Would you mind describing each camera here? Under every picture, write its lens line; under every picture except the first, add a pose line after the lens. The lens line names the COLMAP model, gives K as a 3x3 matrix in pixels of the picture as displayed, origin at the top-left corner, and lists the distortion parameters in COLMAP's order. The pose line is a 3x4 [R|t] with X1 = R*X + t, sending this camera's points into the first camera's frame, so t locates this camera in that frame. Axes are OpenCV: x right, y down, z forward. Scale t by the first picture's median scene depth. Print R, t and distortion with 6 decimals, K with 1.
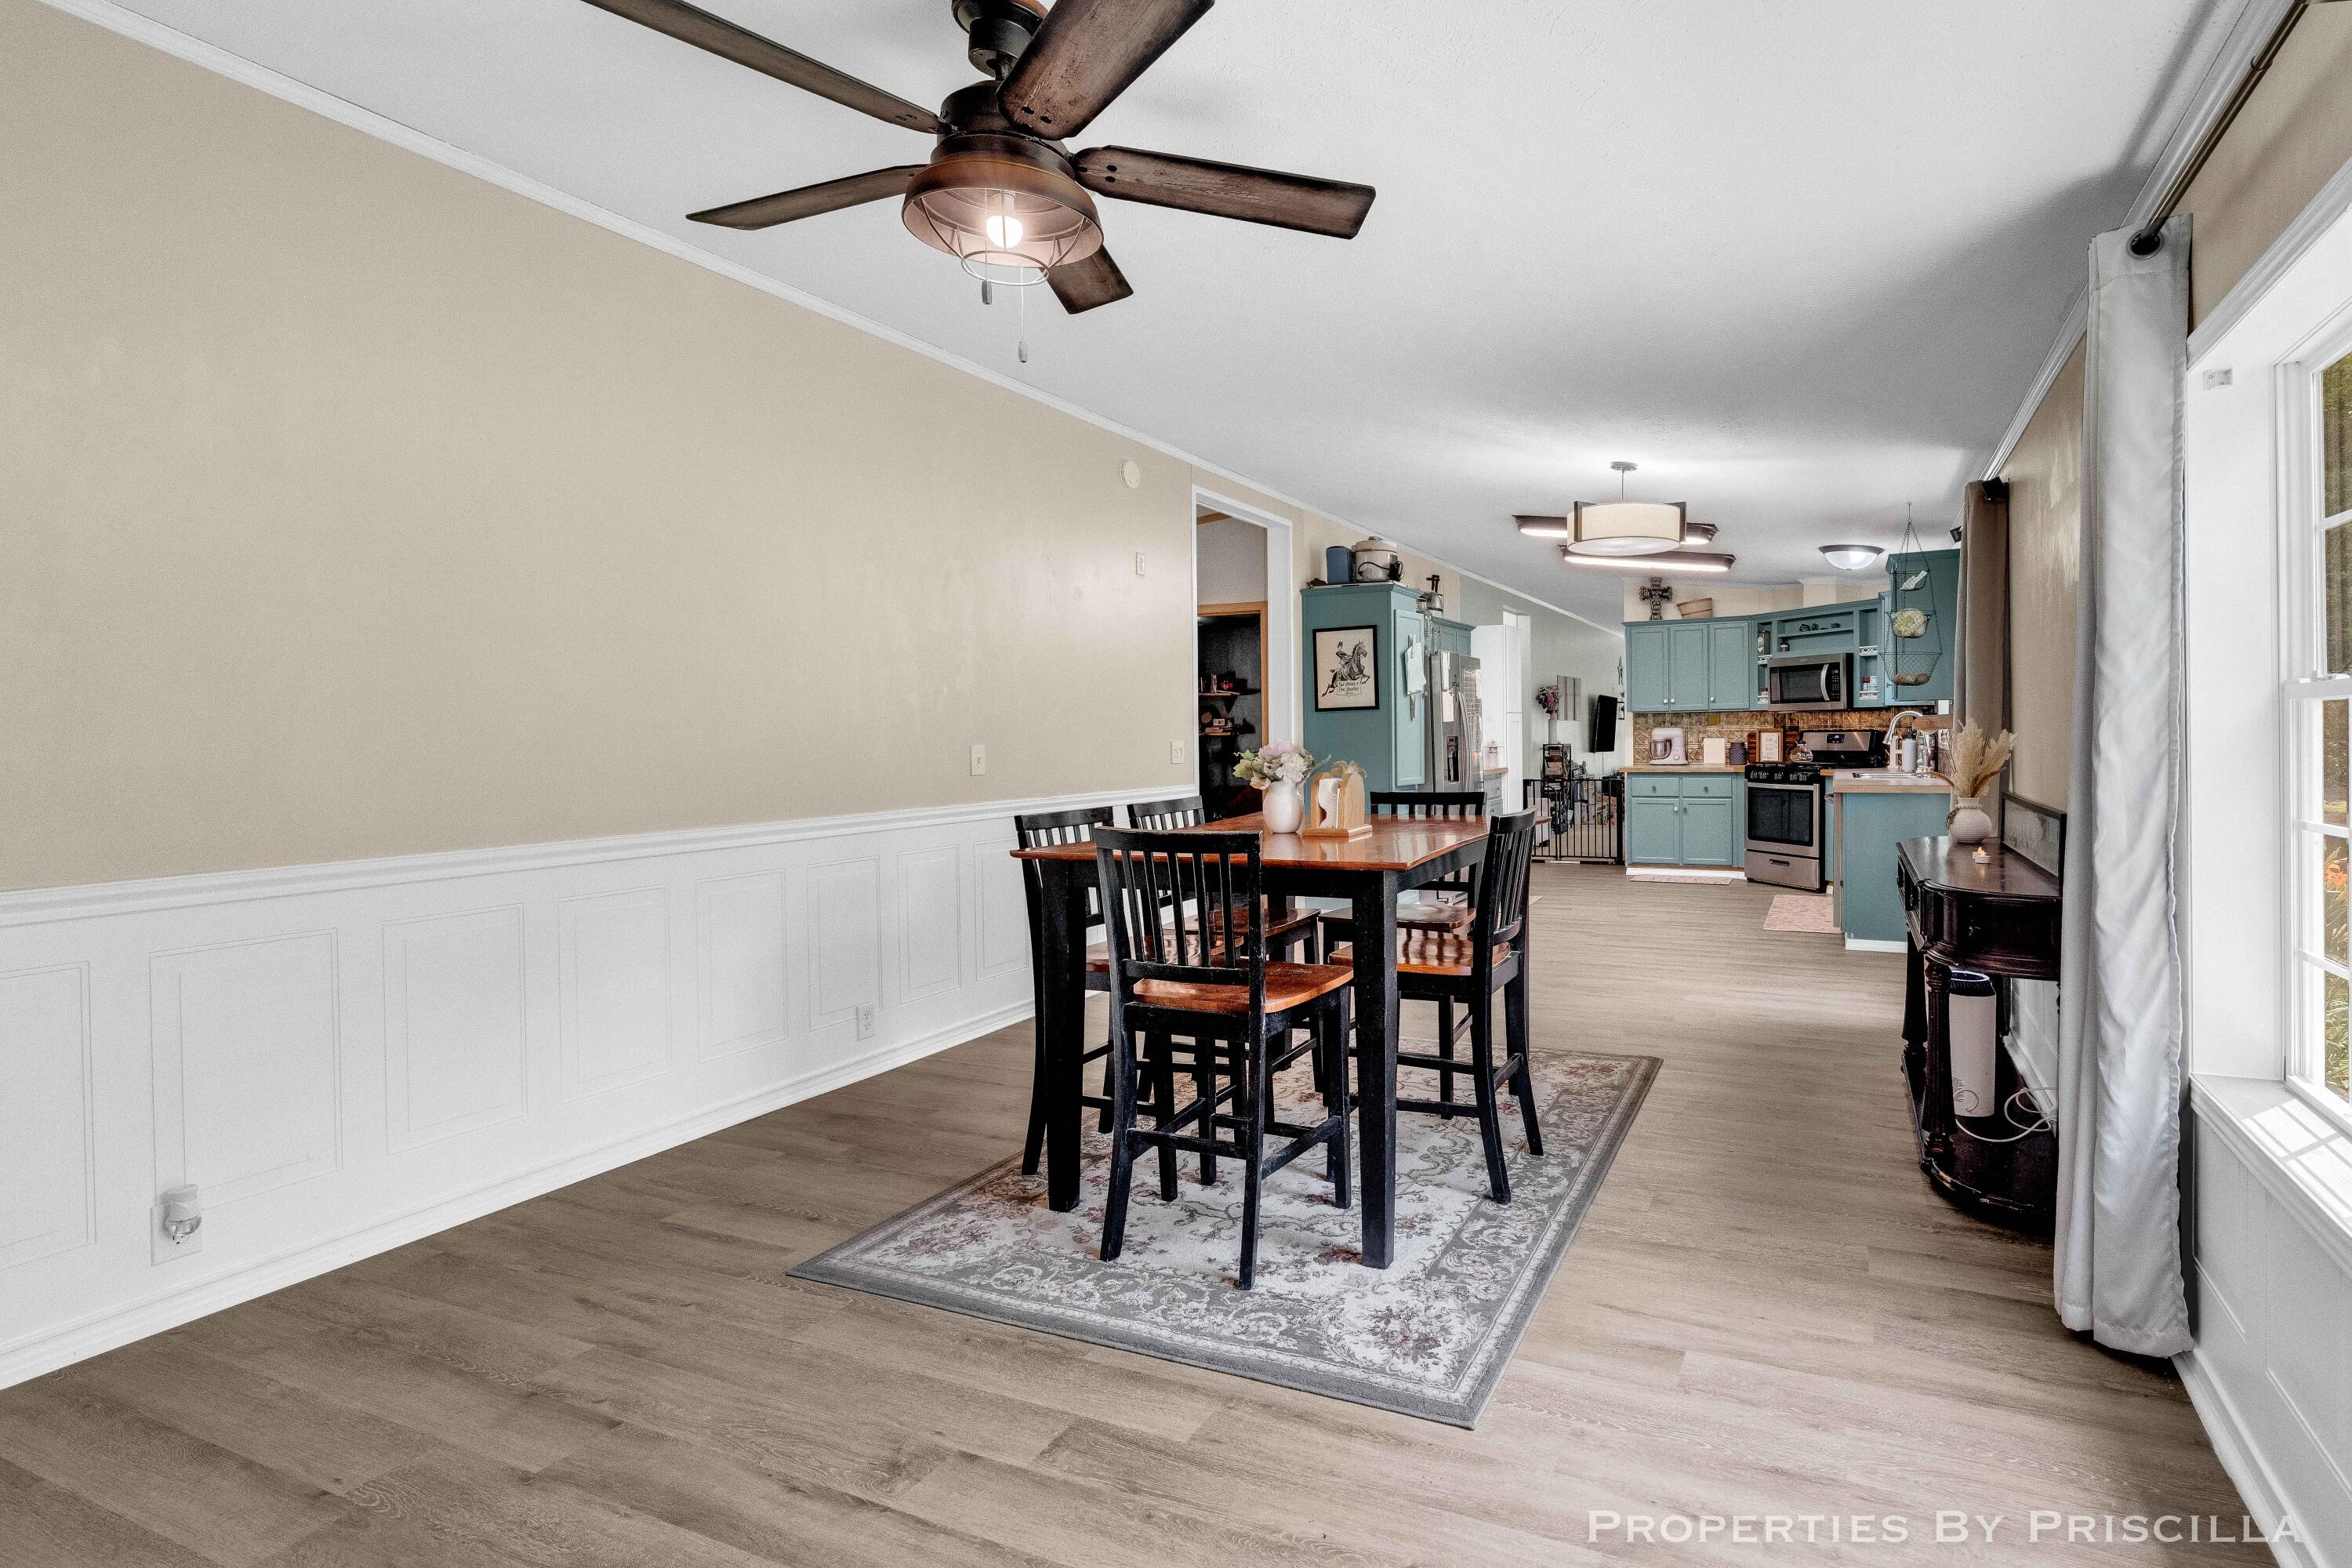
lens RADIAL K [[1011.0, 0, 1178.5], [0, 1011.0, 748.7], [0, 0, 1]] dist [-0.004432, -0.000208]
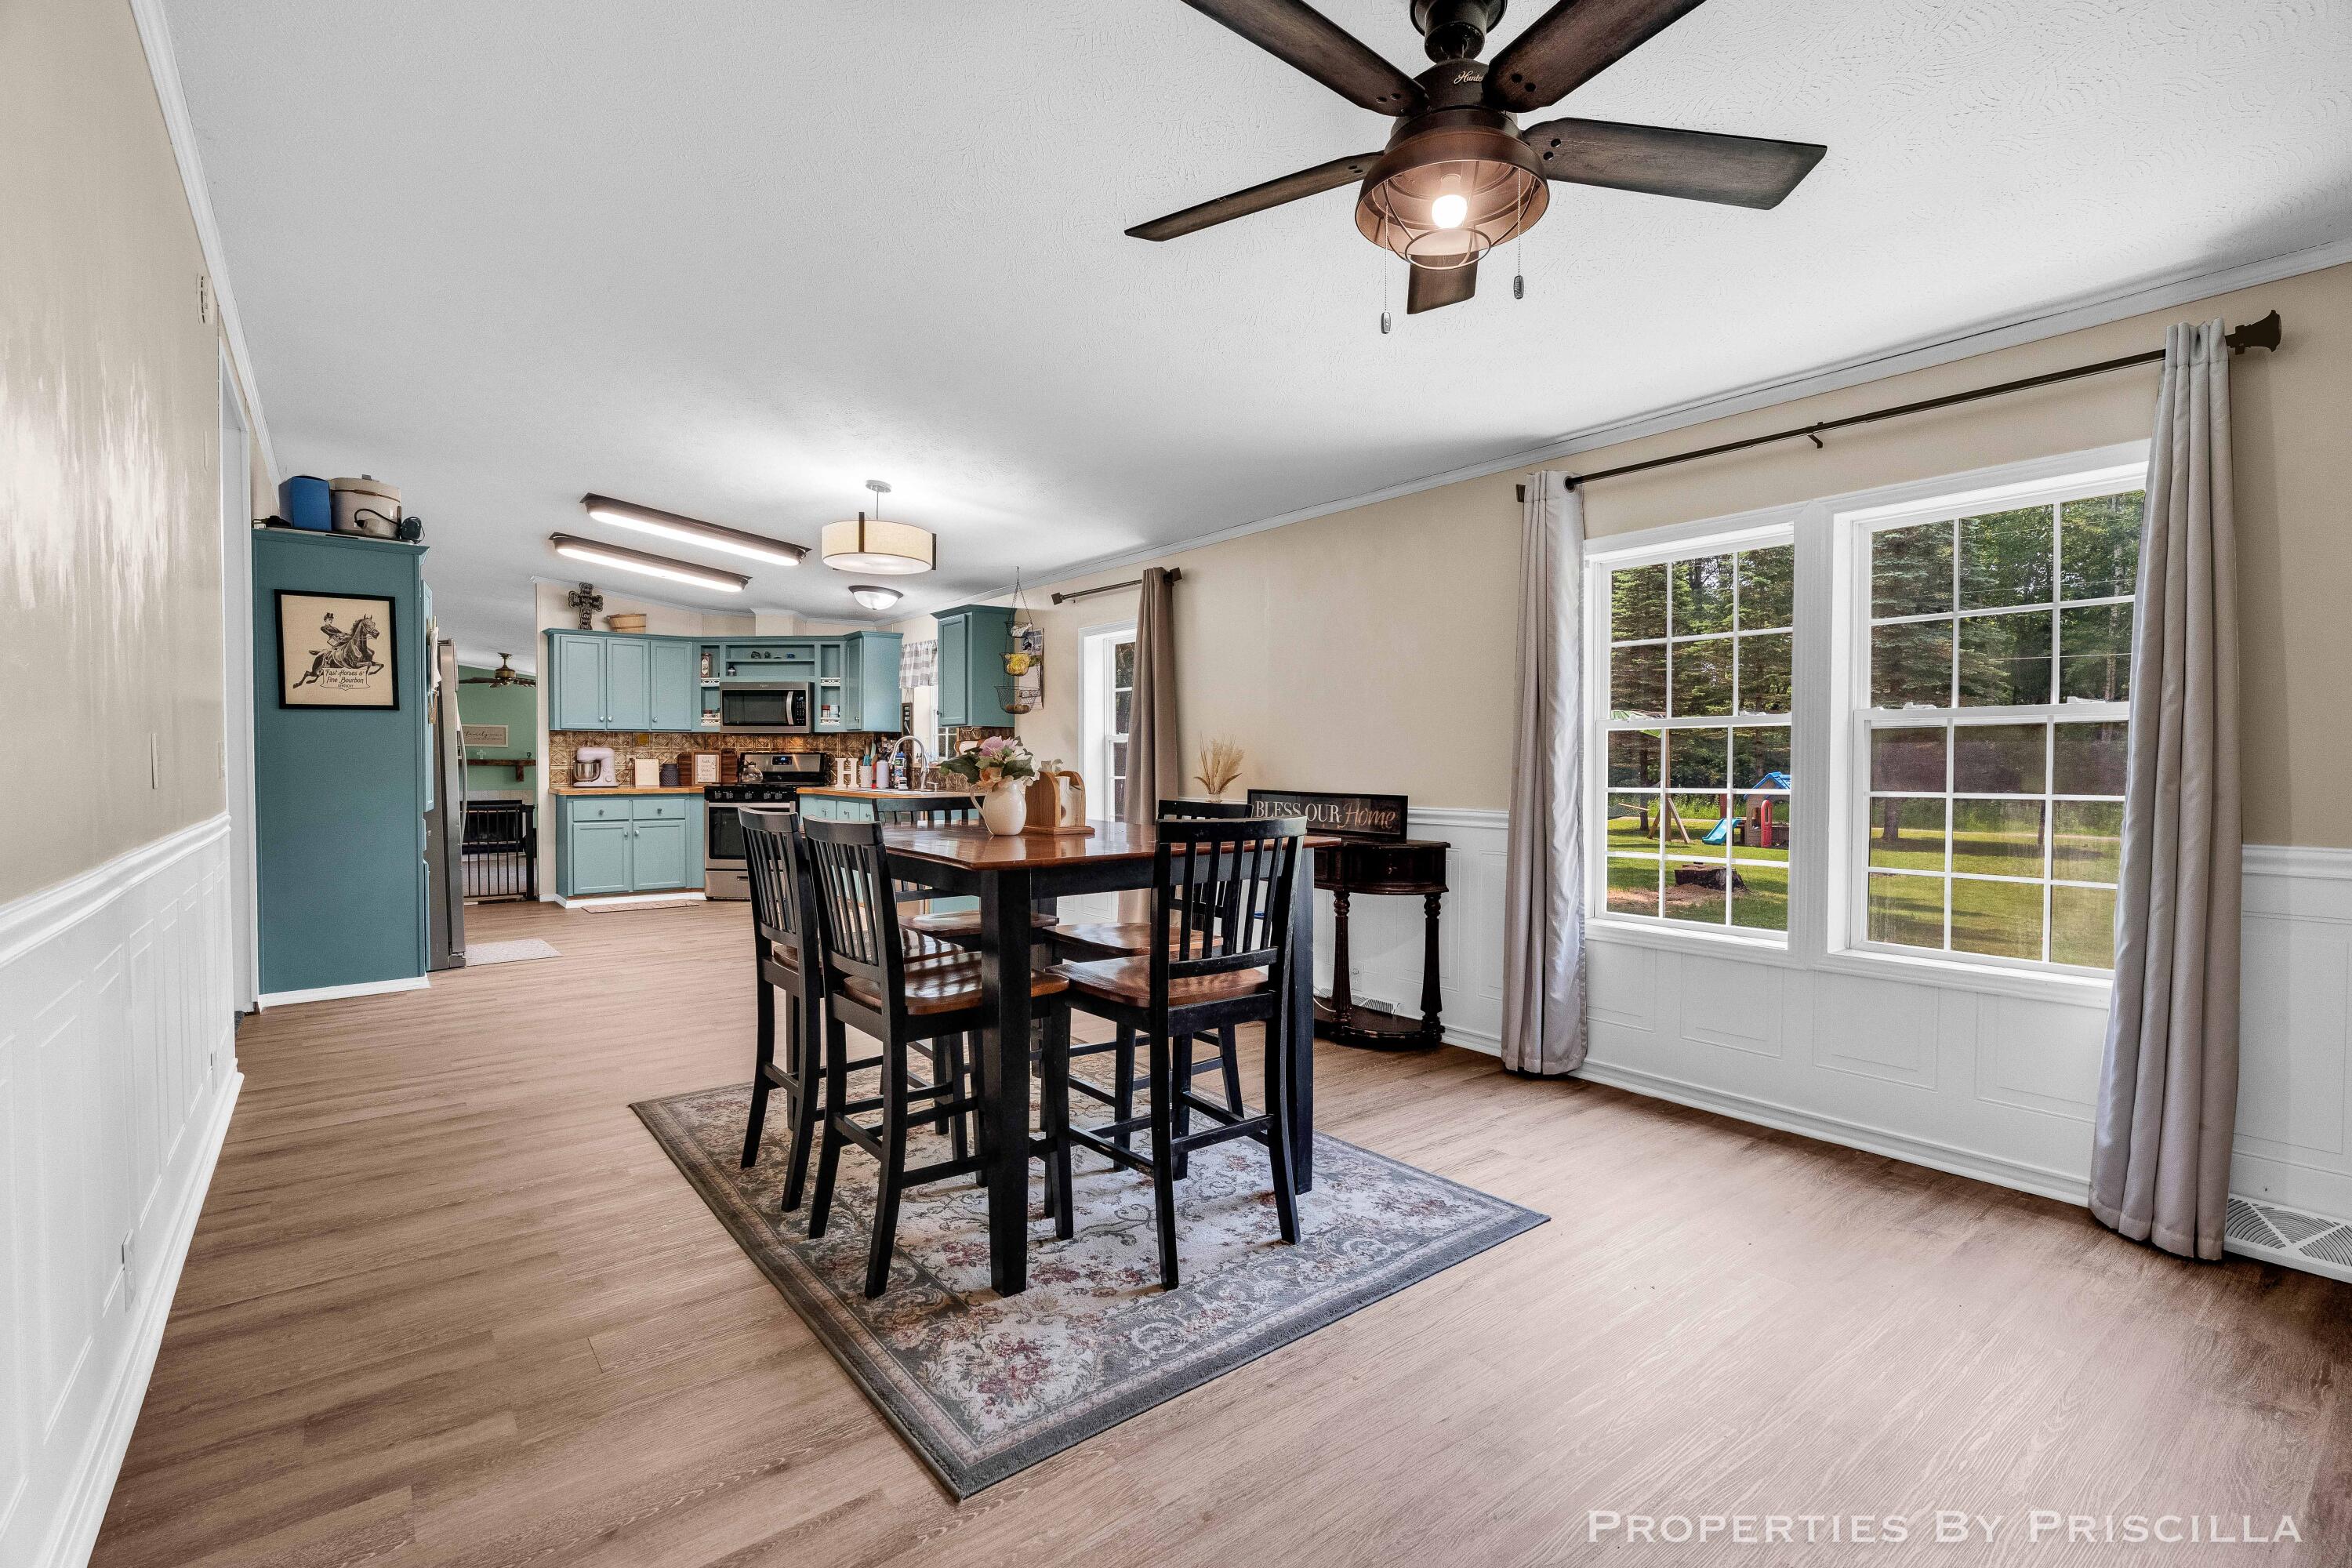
lens RADIAL K [[1057.5, 0, 1174.8], [0, 1057.5, 791.0], [0, 0, 1]] dist [-0.012207, 0.006885]
pose [[0.499998, -0.011190, 0.865954, -0.184661], [-0.002730, 0.999891, 0.014496, 0.007803], [-0.866022, -0.009612, 0.499913, 0.106637]]
